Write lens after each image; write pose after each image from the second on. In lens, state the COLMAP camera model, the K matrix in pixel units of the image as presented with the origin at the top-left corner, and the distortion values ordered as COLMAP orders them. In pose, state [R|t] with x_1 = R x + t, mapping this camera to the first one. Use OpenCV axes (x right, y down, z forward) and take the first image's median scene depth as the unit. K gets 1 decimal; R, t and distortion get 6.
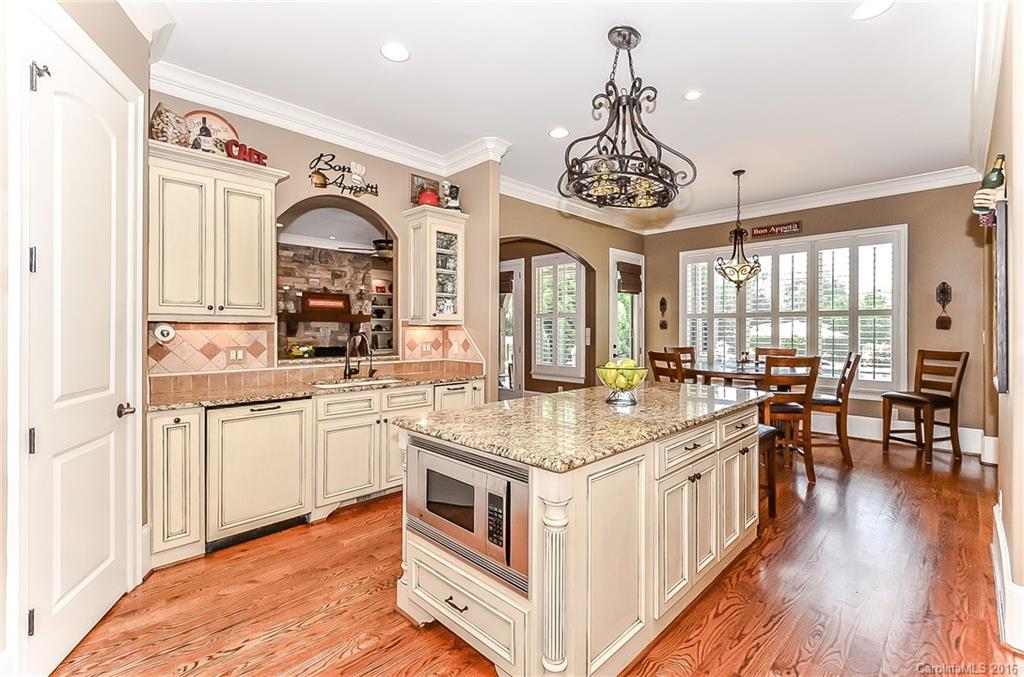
lens RADIAL K [[458.8, 0, 514.8], [0, 458.8, 330.9], [0, 0, 1]] dist [0.000630, -0.000338]
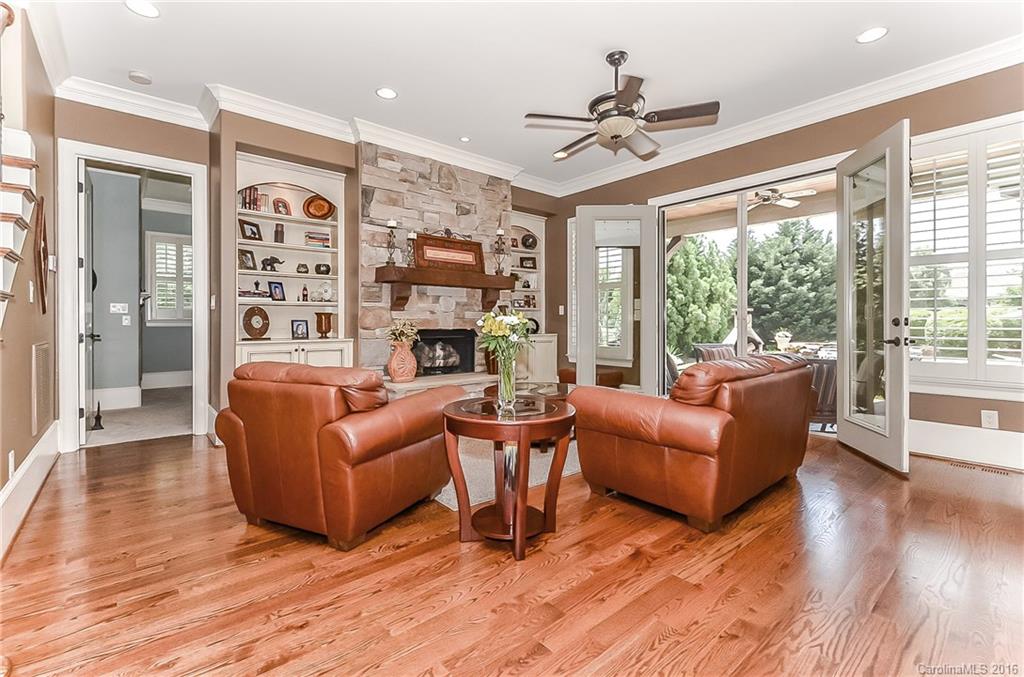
lens RADIAL K [[458.7, 0, 506.4], [0, 458.7, 322.7], [0, 0, 1]] dist [0.002559, 0.000140]
pose [[0.996045, -0.000607, -0.088849, -0.357546], [0.000501, 0.999999, -0.001222, 0.034936], [0.088850, 0.001172, 0.996044, 0.520241]]
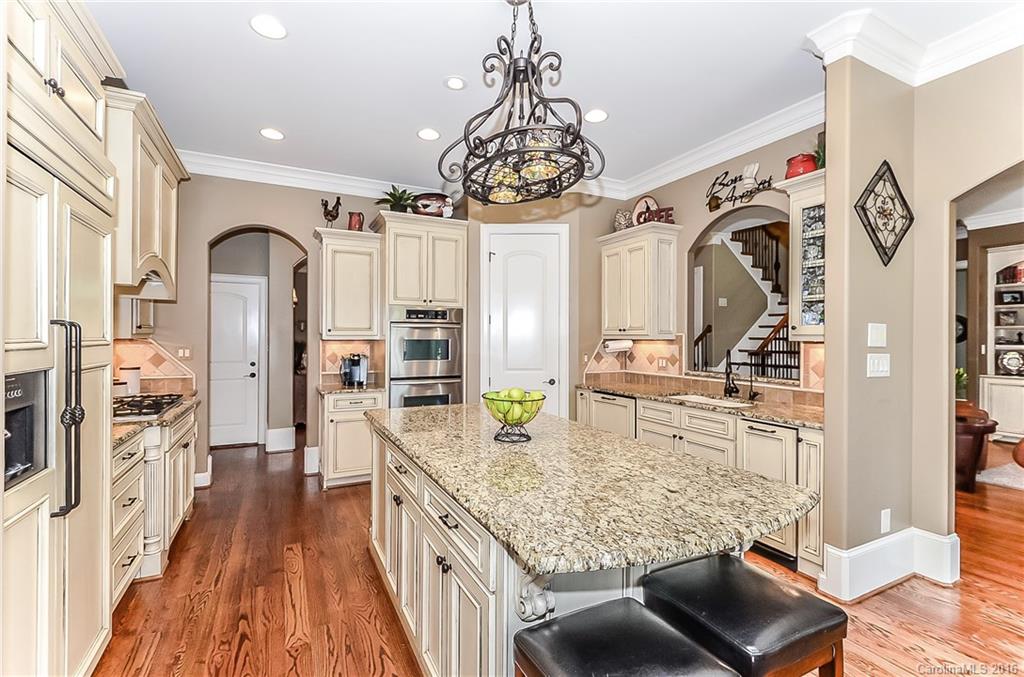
lens RADIAL K [[462.1, 0, 512.0], [0, 462.1, 338.5], [0, 0, 1]] dist [0.001021, 0.000098]
pose [[-0.318860, 0.003464, -0.947795, 0.395794], [-0.007080, 0.999957, 0.006036, -0.011912], [0.947775, 0.008635, -0.318822, 0.487899]]
